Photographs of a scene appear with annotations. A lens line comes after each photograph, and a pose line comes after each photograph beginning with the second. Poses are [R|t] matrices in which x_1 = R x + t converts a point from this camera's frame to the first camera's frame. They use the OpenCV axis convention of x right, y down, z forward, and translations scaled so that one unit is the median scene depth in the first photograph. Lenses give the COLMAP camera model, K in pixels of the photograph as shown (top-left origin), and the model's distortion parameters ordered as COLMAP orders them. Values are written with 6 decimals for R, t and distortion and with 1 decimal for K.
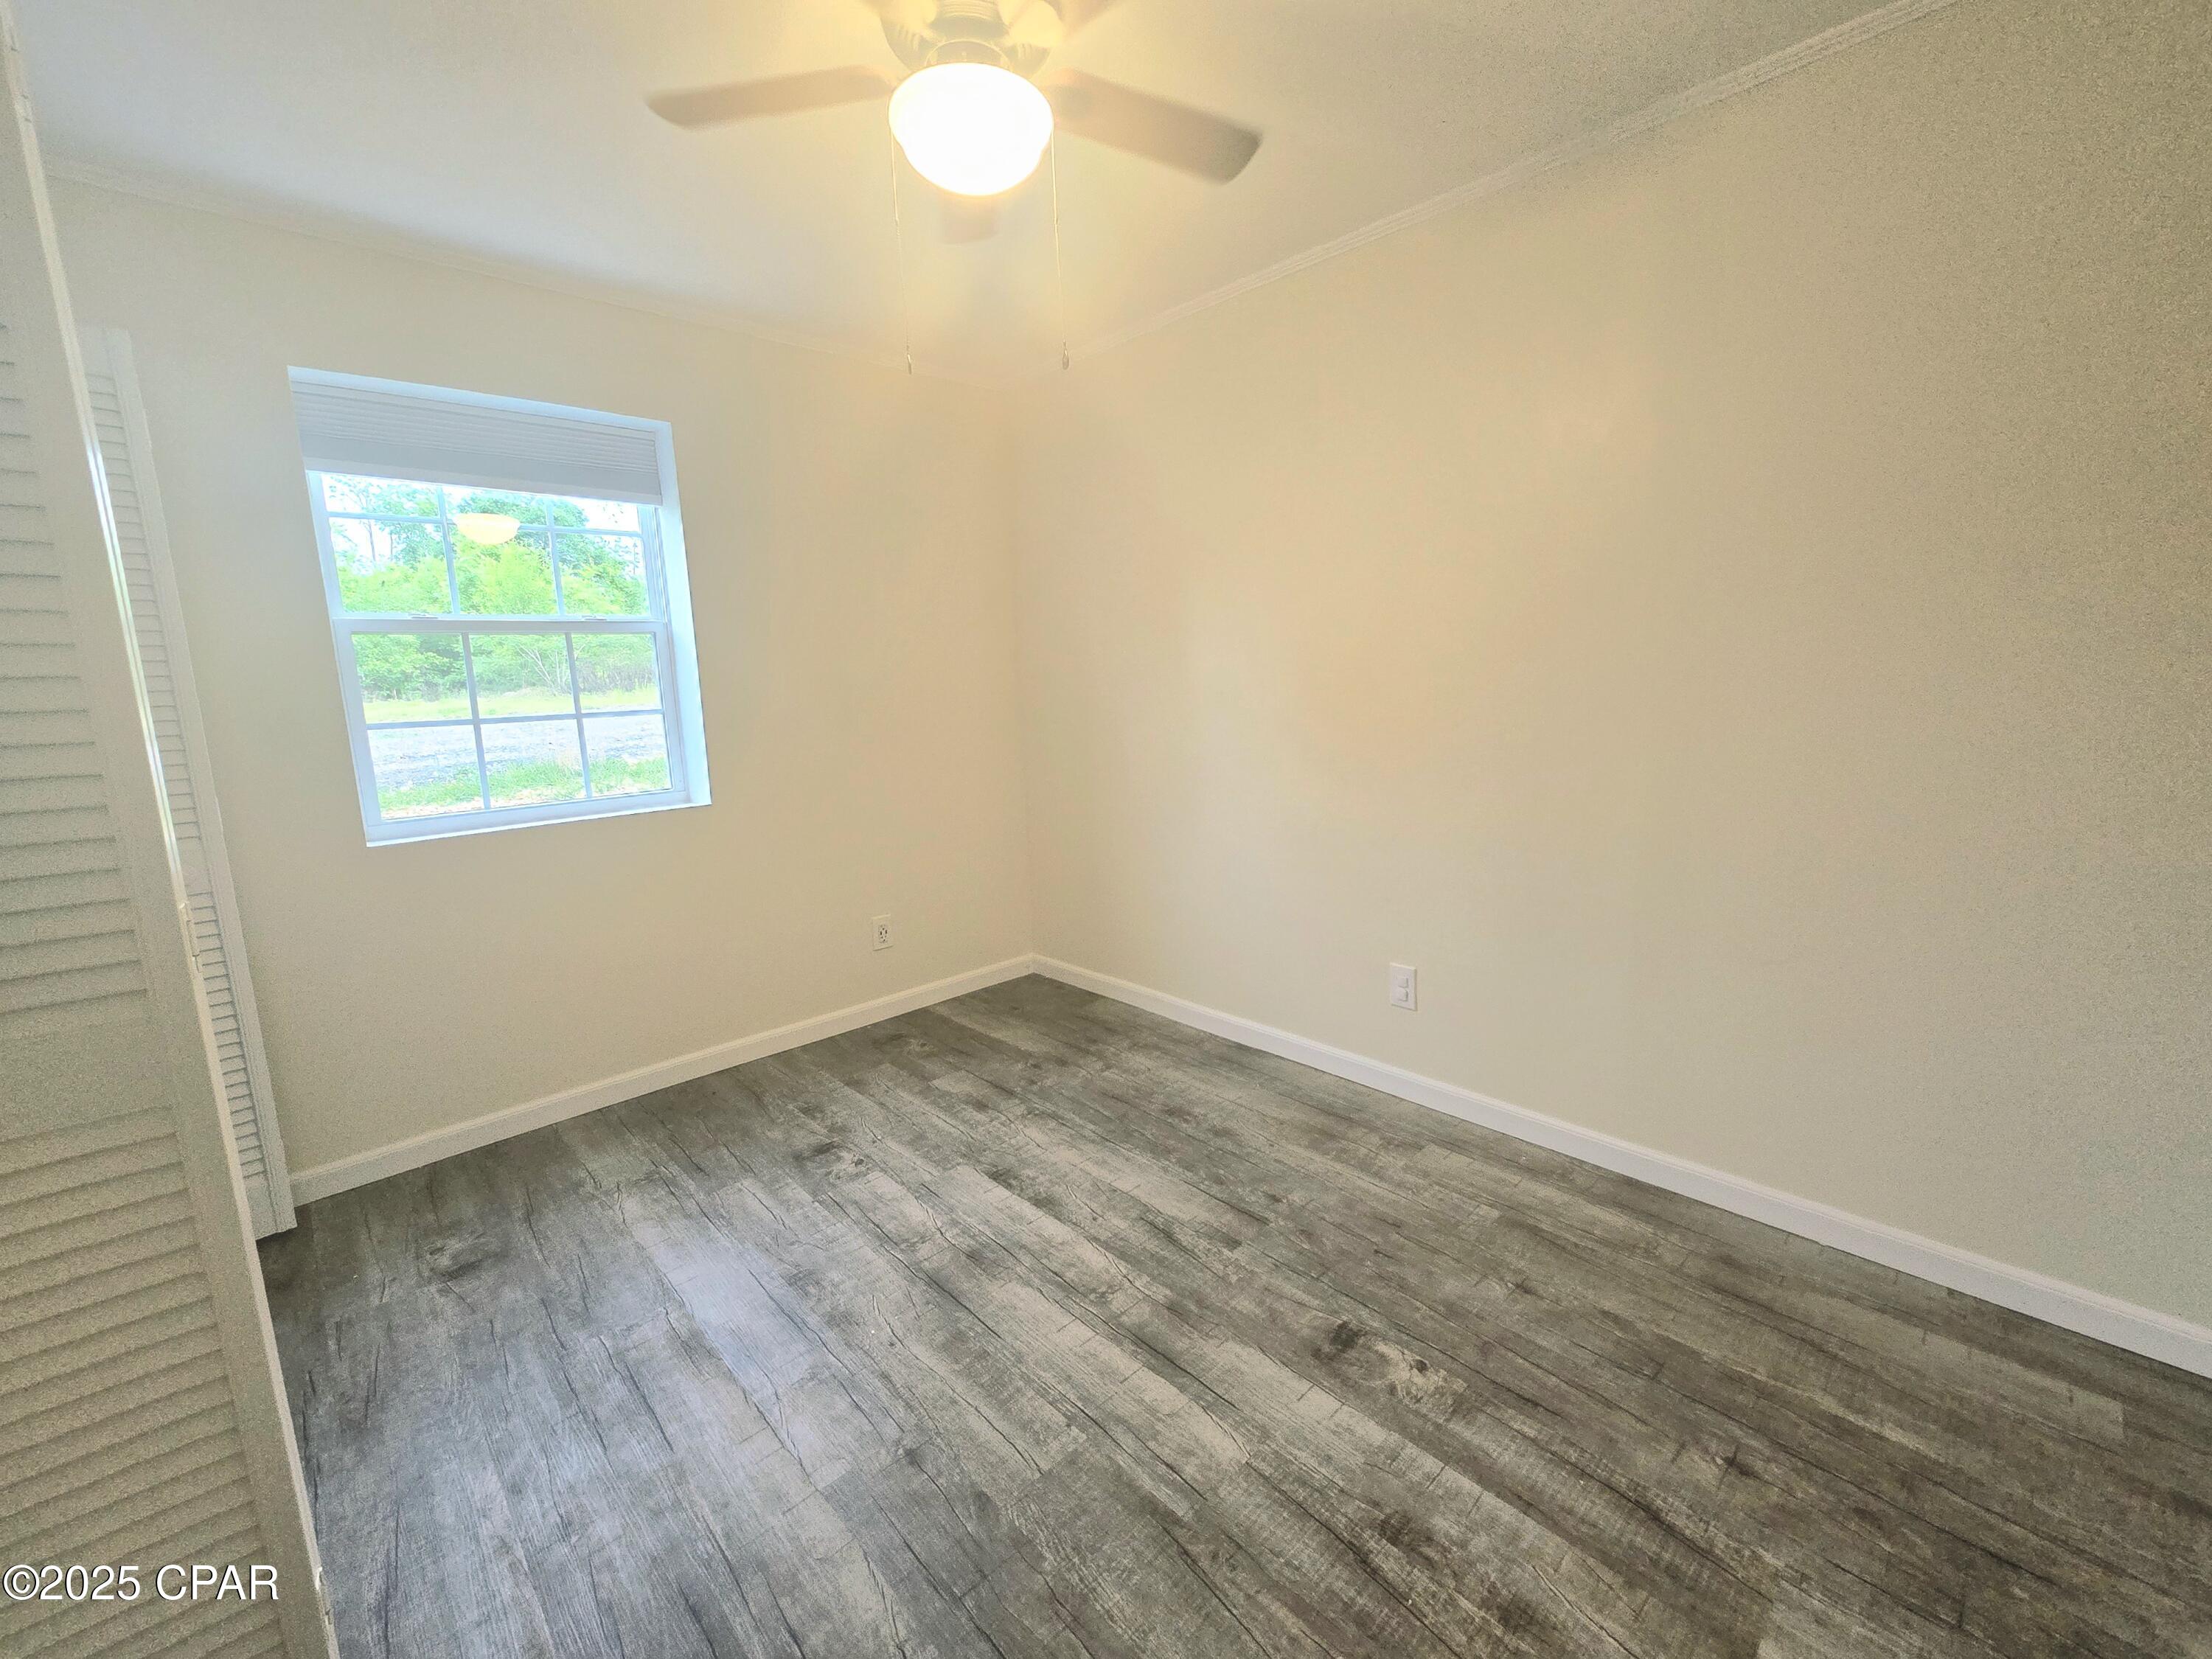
lens RADIAL K [[905.6, 0, 1109.0], [0, 905.6, 813.1], [0, 0, 1]] dist [-0.006076, 0.001575]
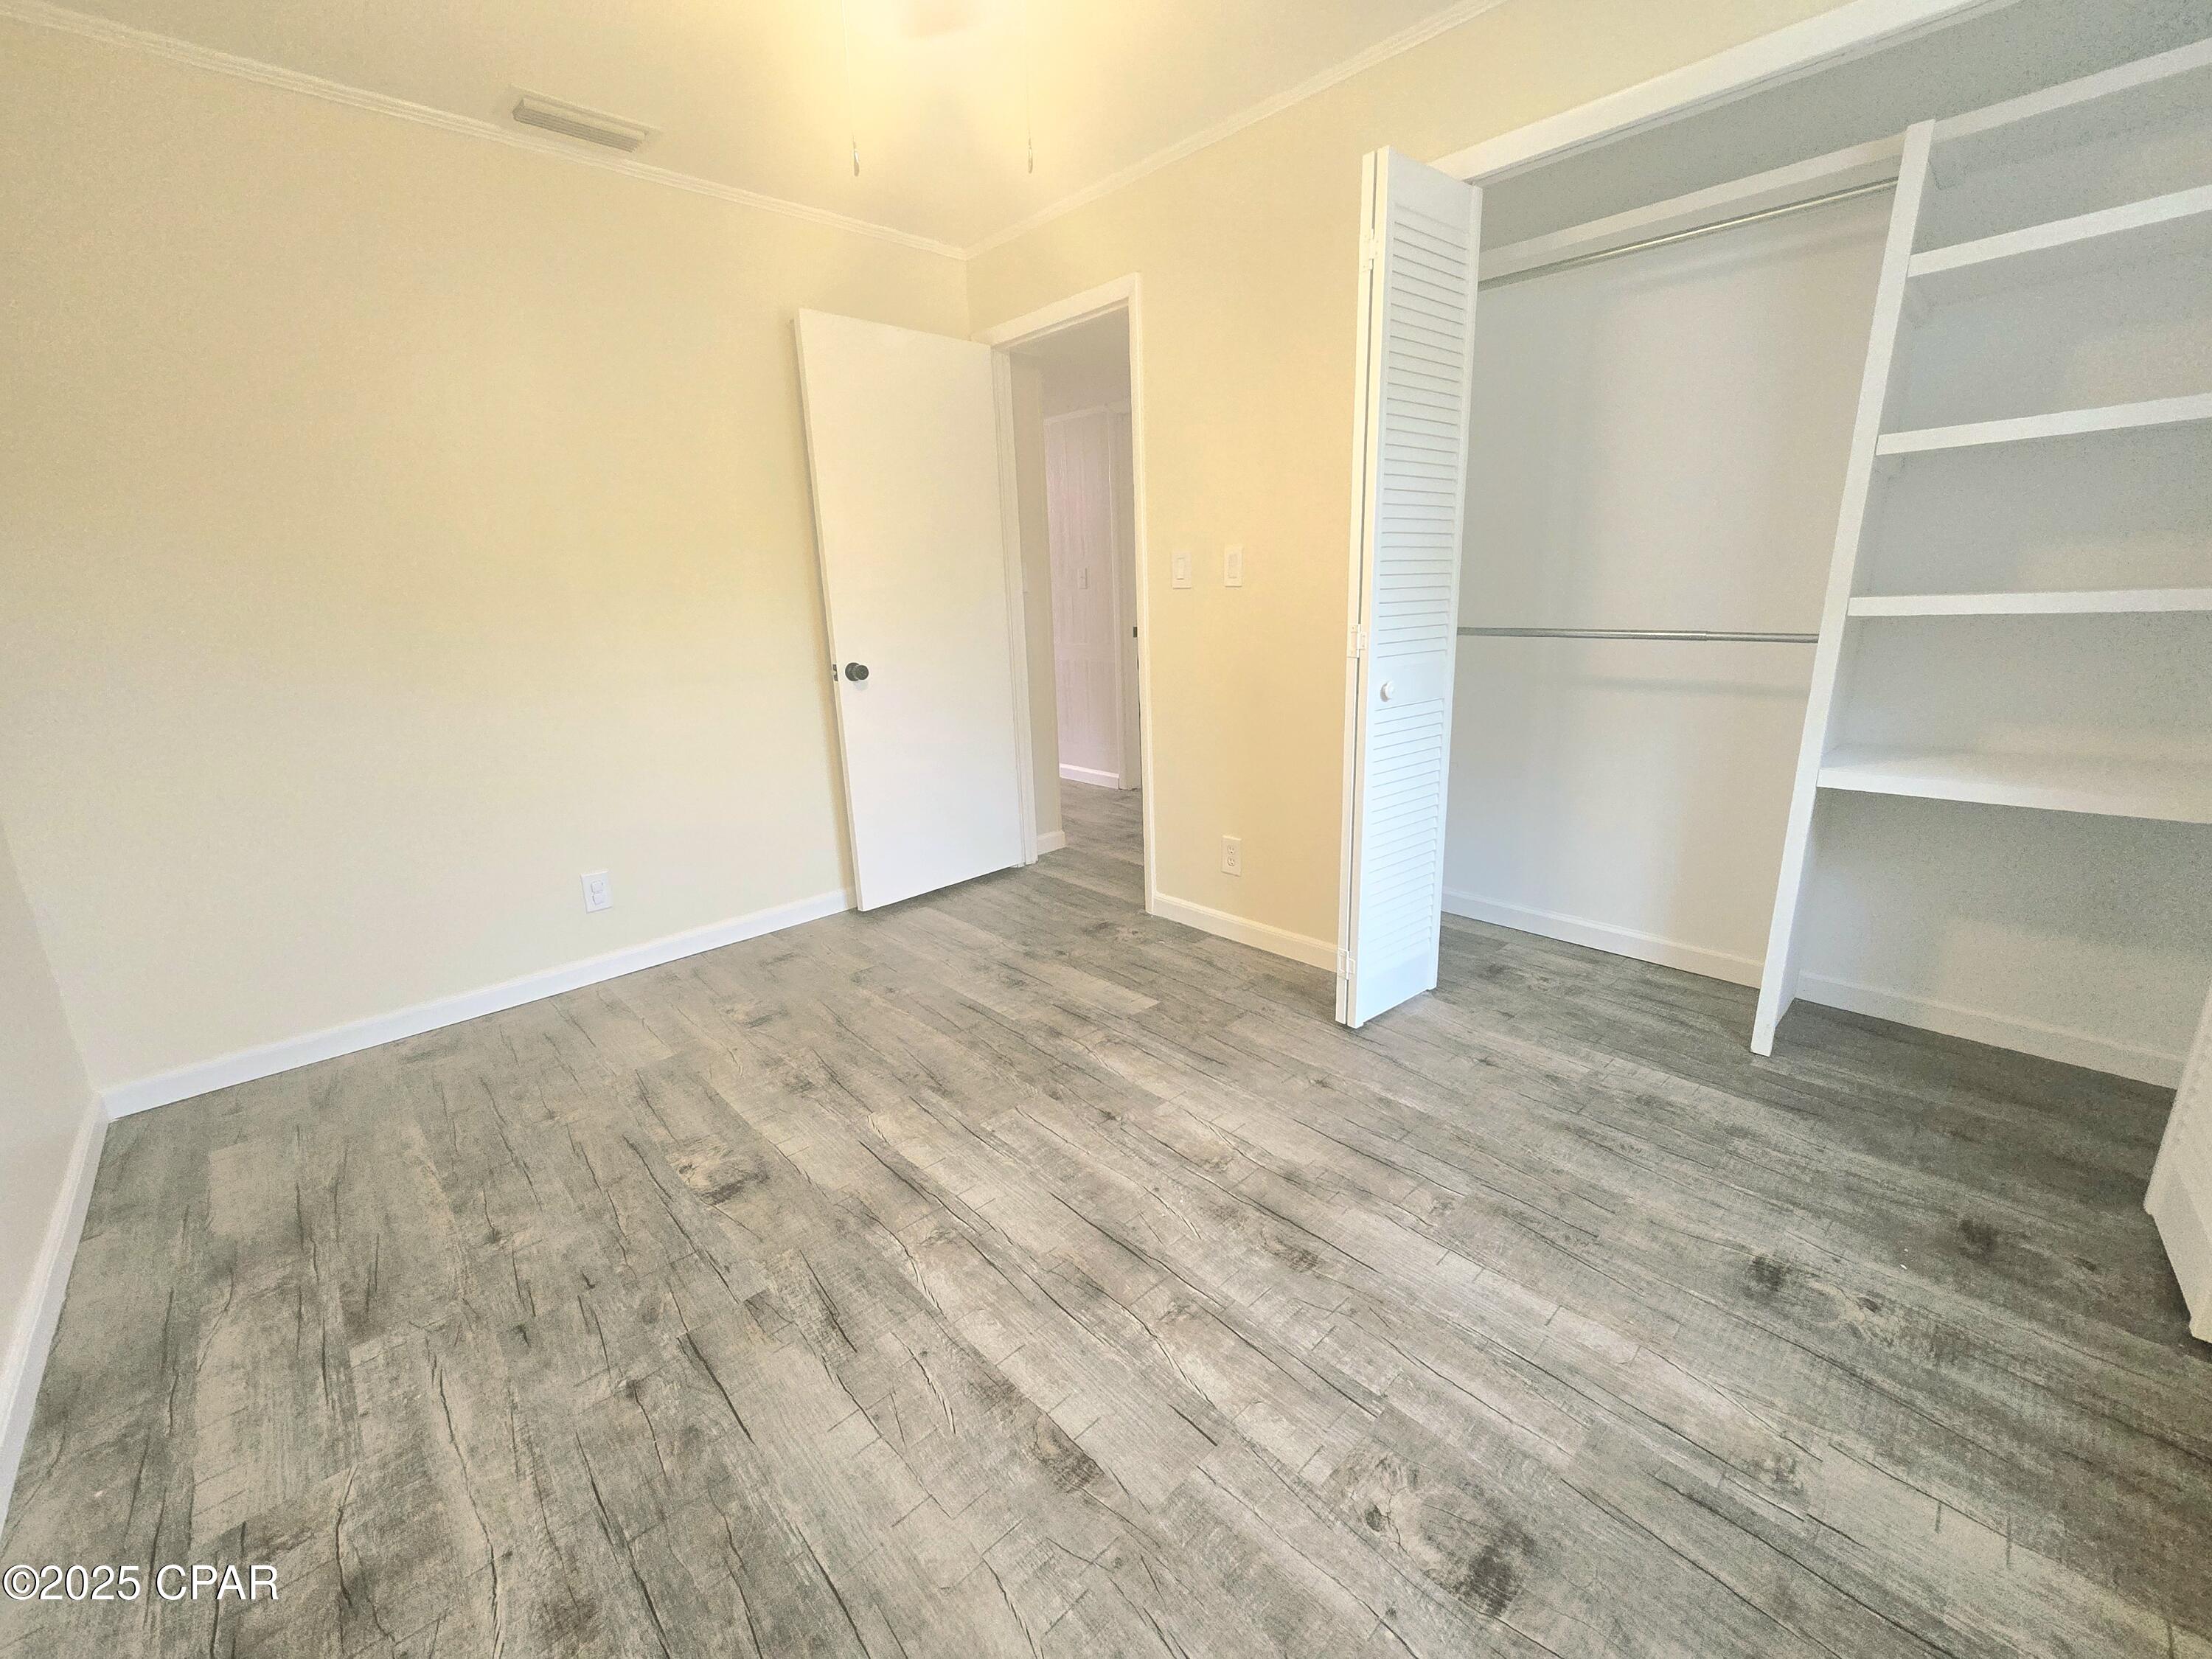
lens RADIAL K [[905.6, 0, 1109.0], [0, 905.6, 813.1], [0, 0, 1]] dist [-0.006076, 0.001575]
pose [[-0.997707, 0.065176, 0.018242, -0.201632], [0.067123, 0.918328, 0.390087, -0.181909], [0.008672, 0.390417, -0.920597, 1.543298]]
